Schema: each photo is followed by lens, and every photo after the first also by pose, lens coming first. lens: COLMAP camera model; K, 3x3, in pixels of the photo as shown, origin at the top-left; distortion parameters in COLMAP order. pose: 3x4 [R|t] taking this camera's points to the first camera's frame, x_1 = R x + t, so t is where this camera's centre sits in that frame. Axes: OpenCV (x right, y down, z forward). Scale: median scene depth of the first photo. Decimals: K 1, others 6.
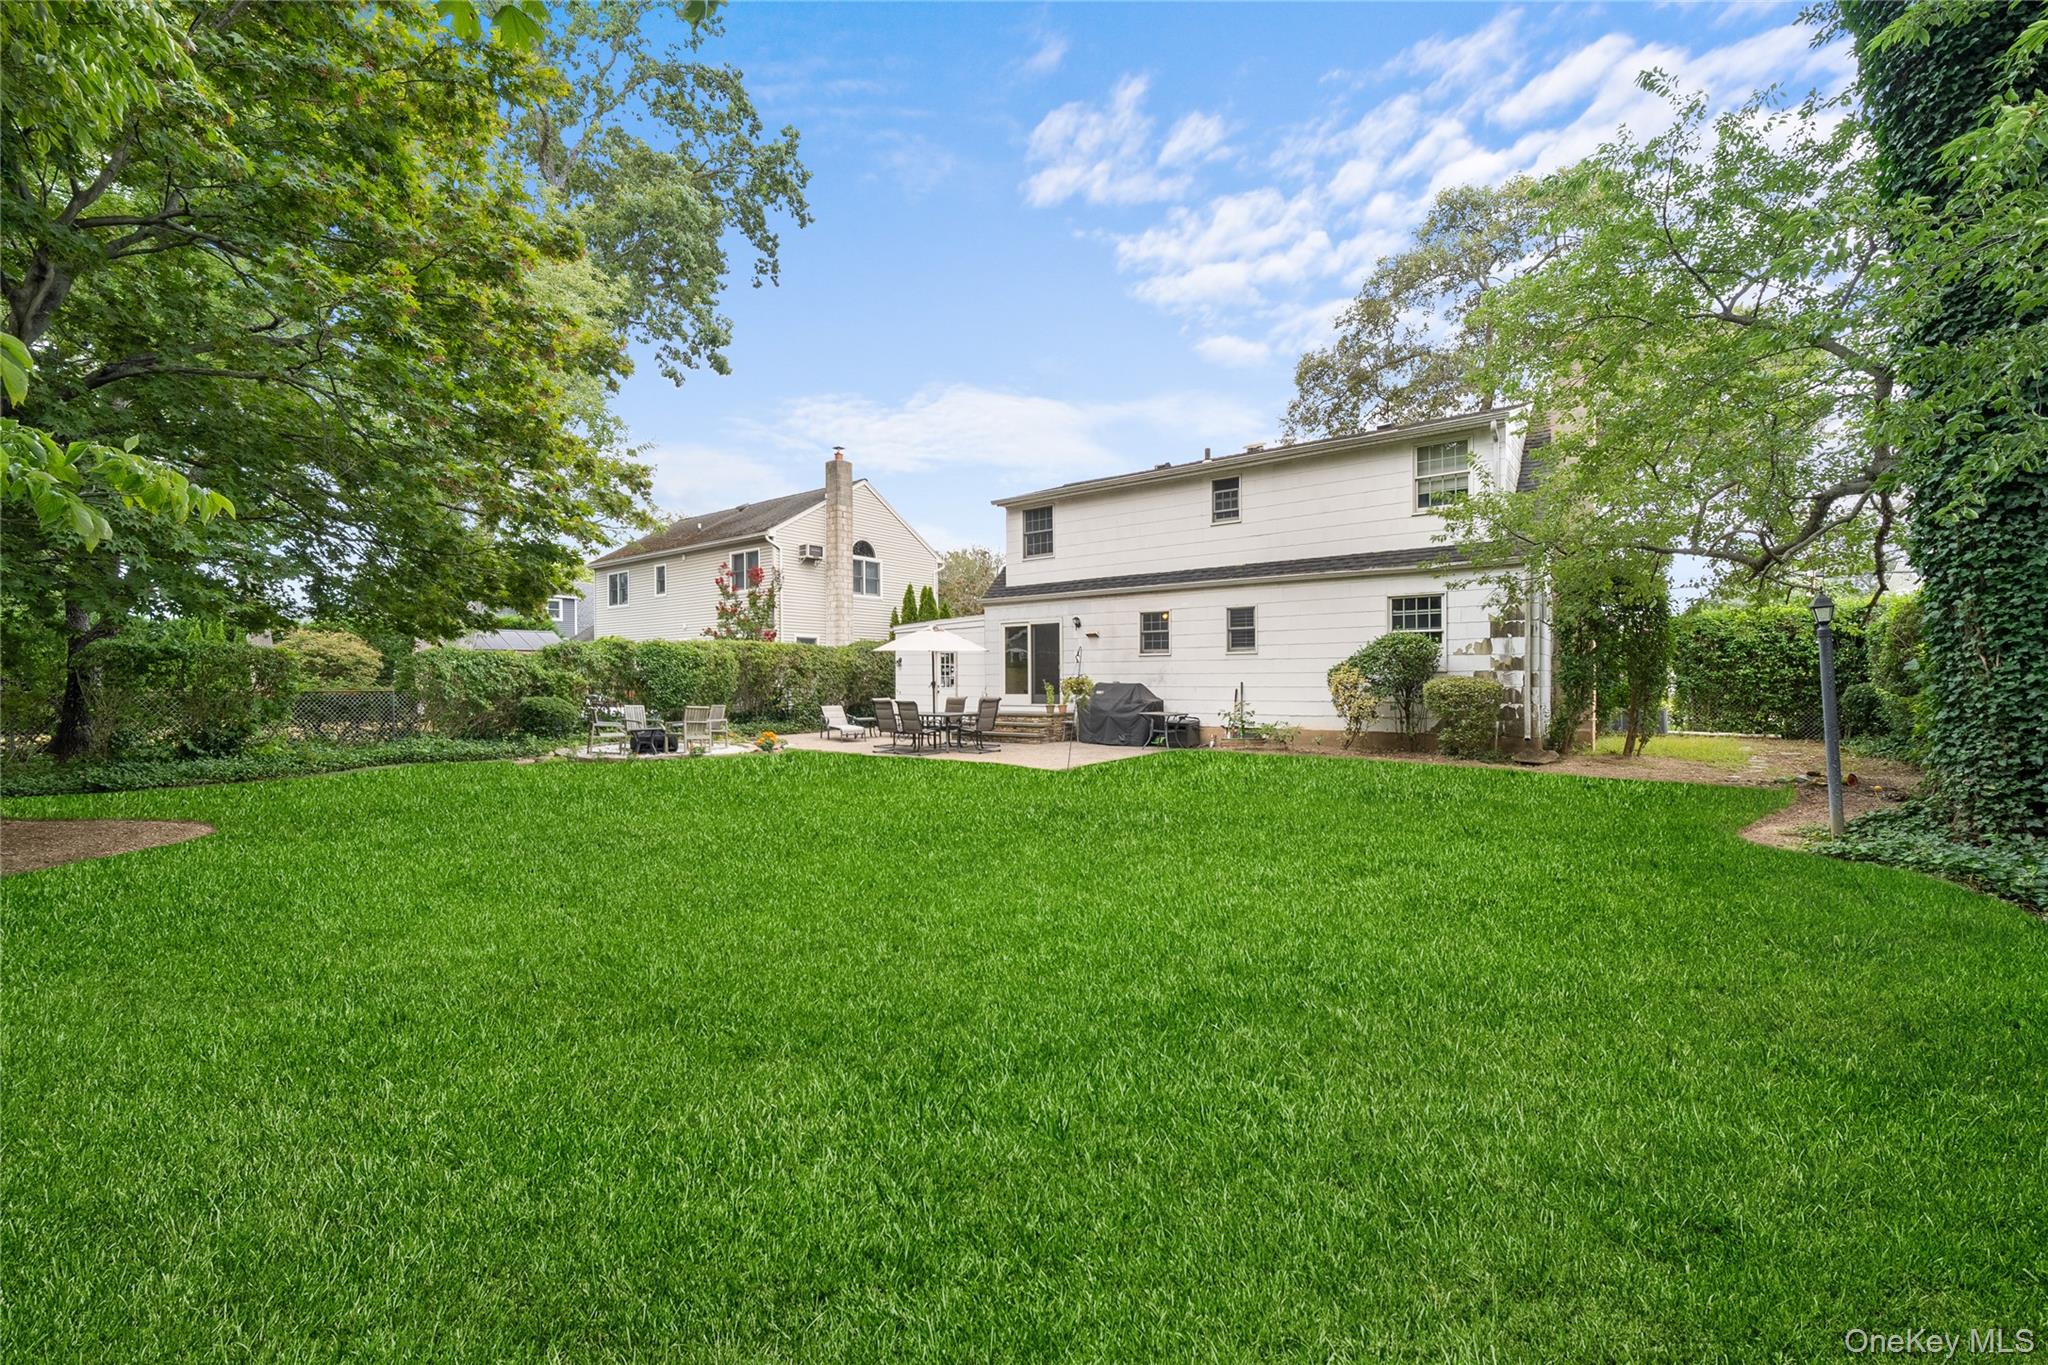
lens RADIAL K [[809.8, 0, 1013.9], [0, 809.8, 685.2], [0, 0, 1]] dist [-0.003234, 0.000284]
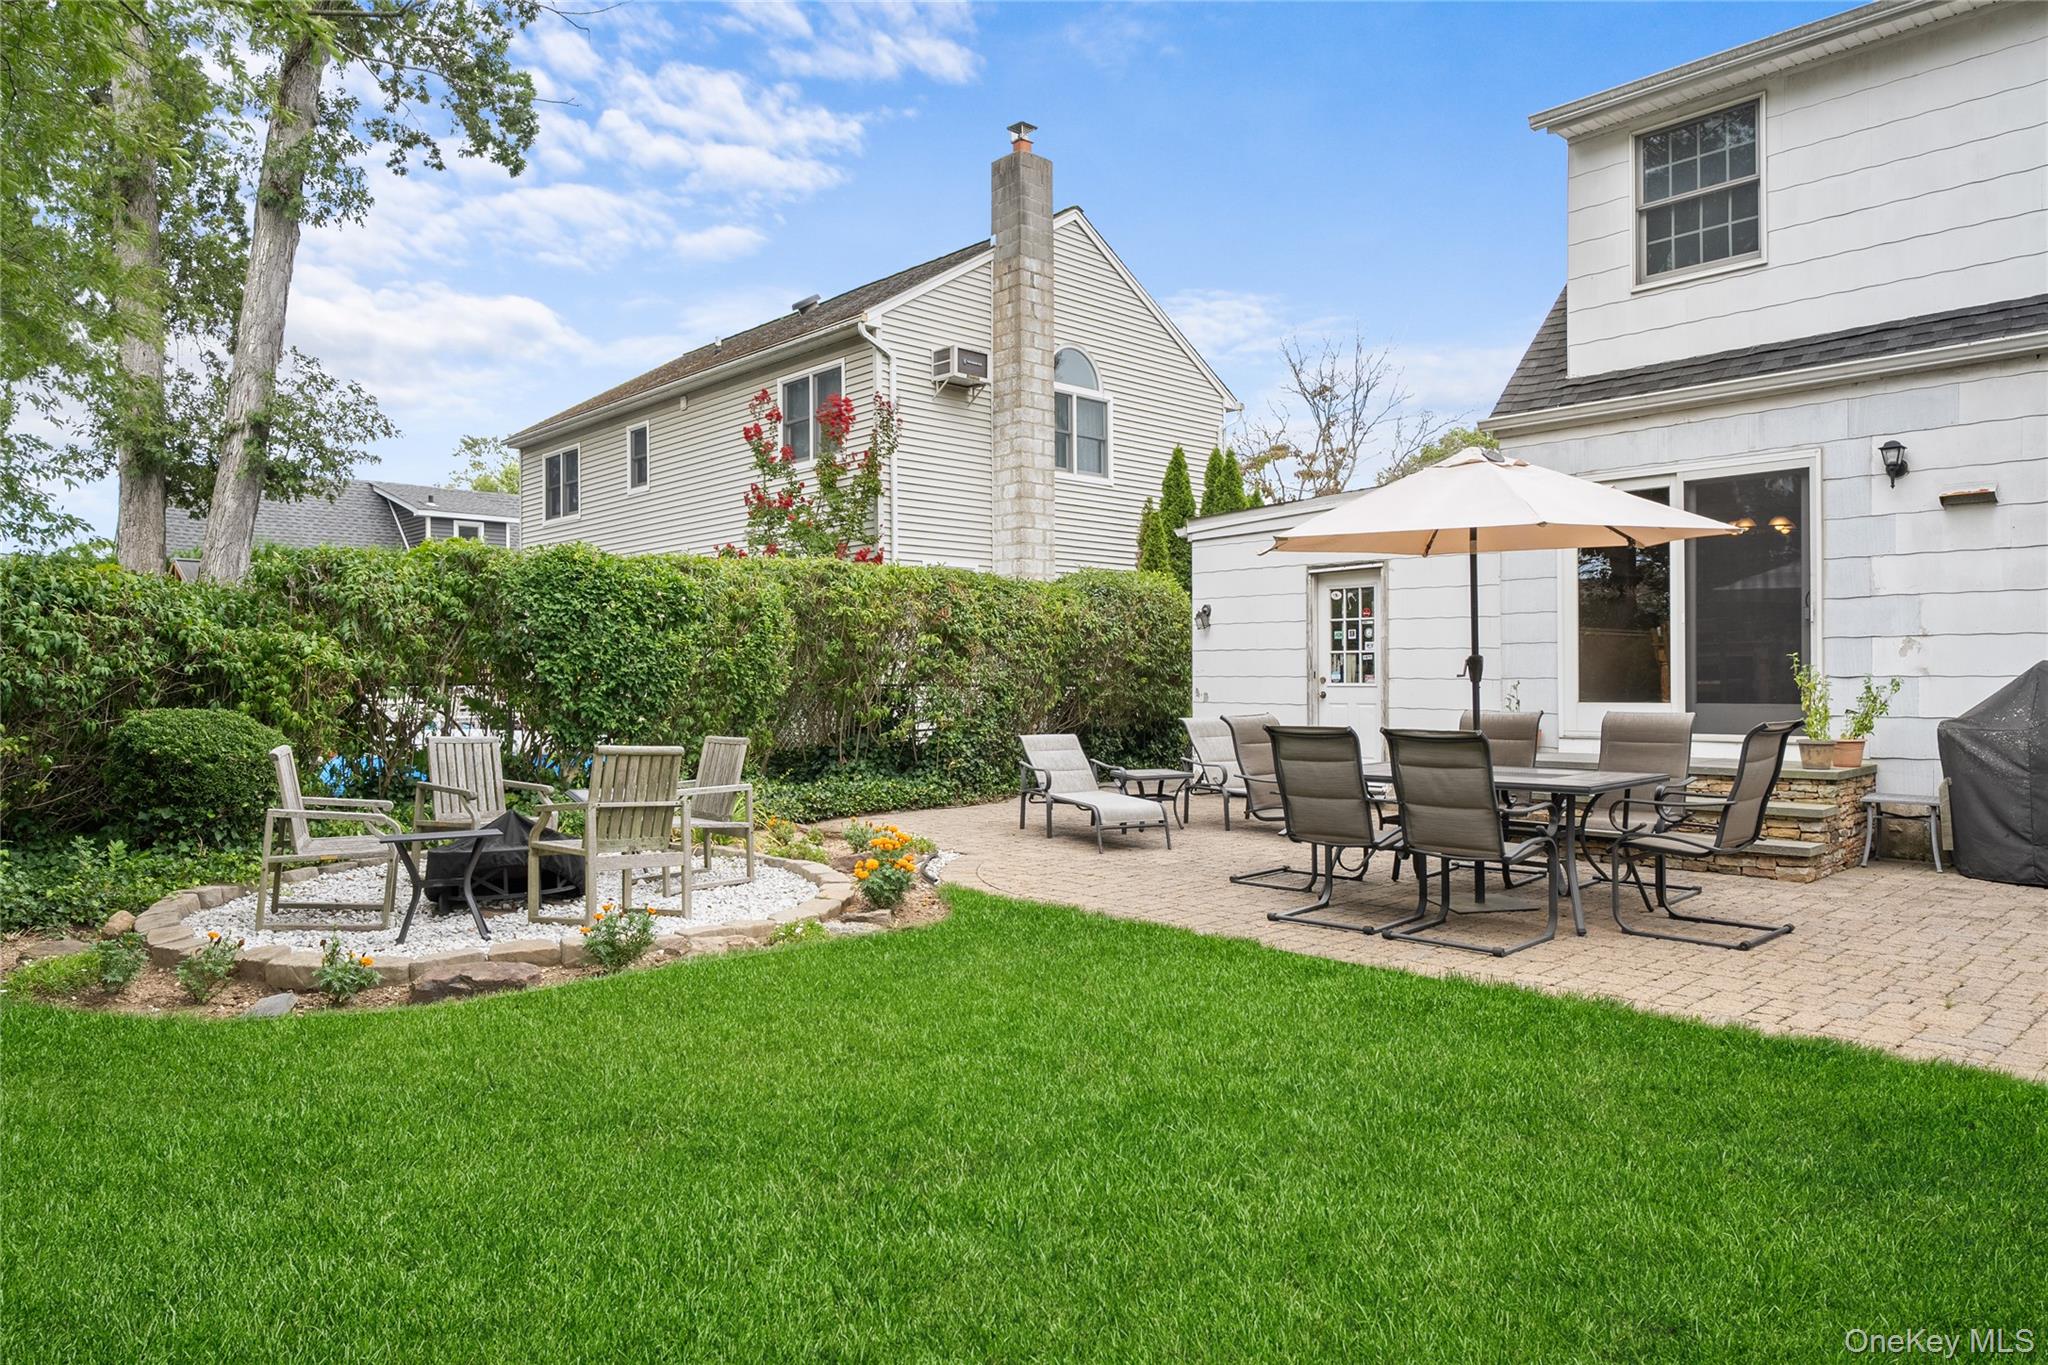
lens RADIAL K [[1294.1, 0, 1027.5], [0, 1294.1, 682.6], [0, 0, 1]] dist [-0.005809, 0.000007]
pose [[0.987873, -0.001162, -0.155262, -0.117257], [0.000497, 0.999991, -0.004321, 0.004184], [0.155266, 0.004191, 0.987864, 0.355181]]
